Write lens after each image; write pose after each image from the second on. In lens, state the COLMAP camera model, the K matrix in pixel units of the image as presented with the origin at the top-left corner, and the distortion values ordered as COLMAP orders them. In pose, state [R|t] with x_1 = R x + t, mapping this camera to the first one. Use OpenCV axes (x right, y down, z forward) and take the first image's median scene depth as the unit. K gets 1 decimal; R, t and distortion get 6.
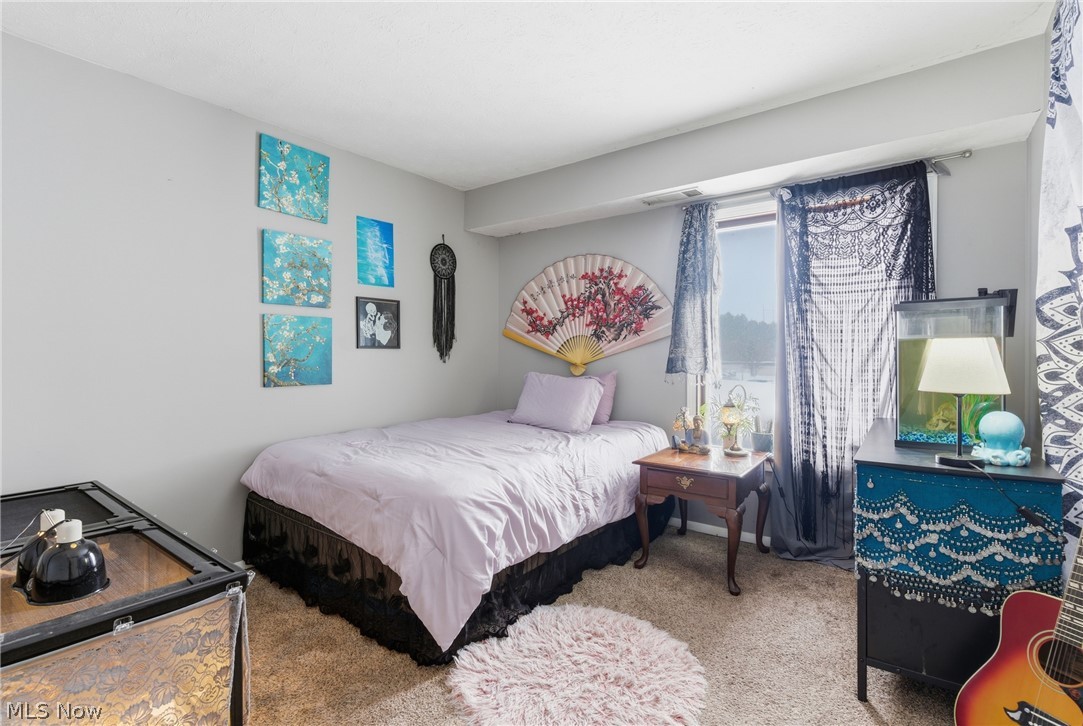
lens RADIAL K [[520.4, 0, 538.4], [0, 520.4, 357.1], [0, 0, 1]] dist [-0.001732, -0.000335]
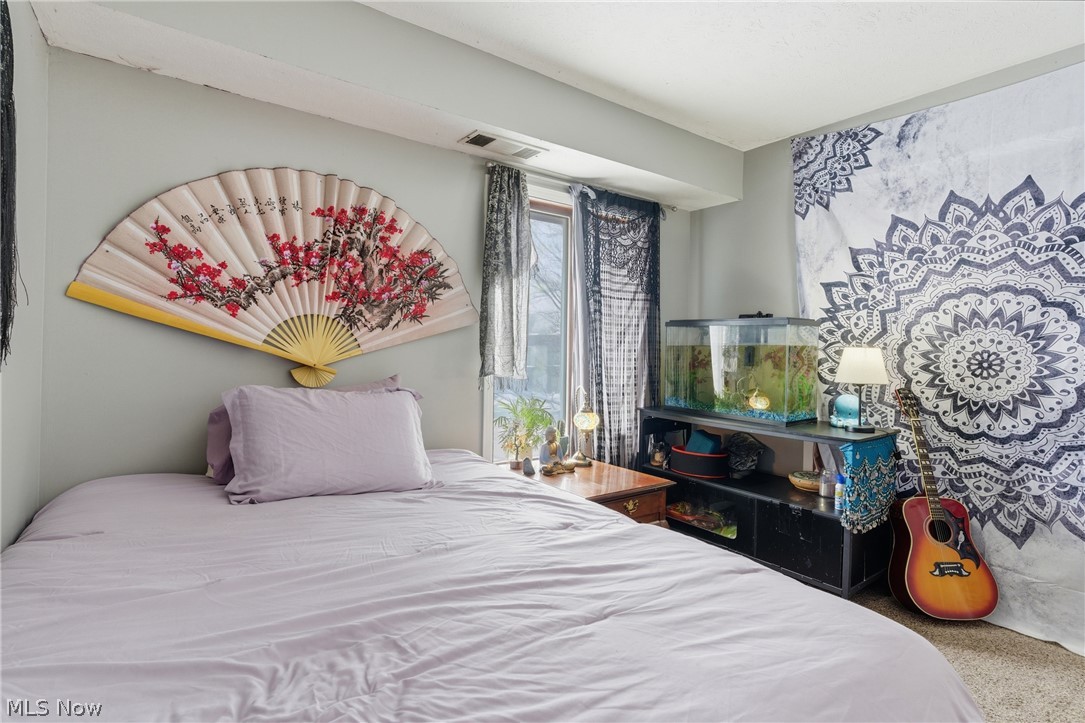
lens RADIAL K [[521.4, 0, 539.4], [0, 521.4, 355.6], [0, 0, 1]] dist [-0.001732, -0.000335]
pose [[0.304353, 0.002210, 0.952557, -0.393313], [-0.012767, 0.999917, 0.001760, -0.002014], [-0.952474, -0.012697, 0.304356, 0.617898]]
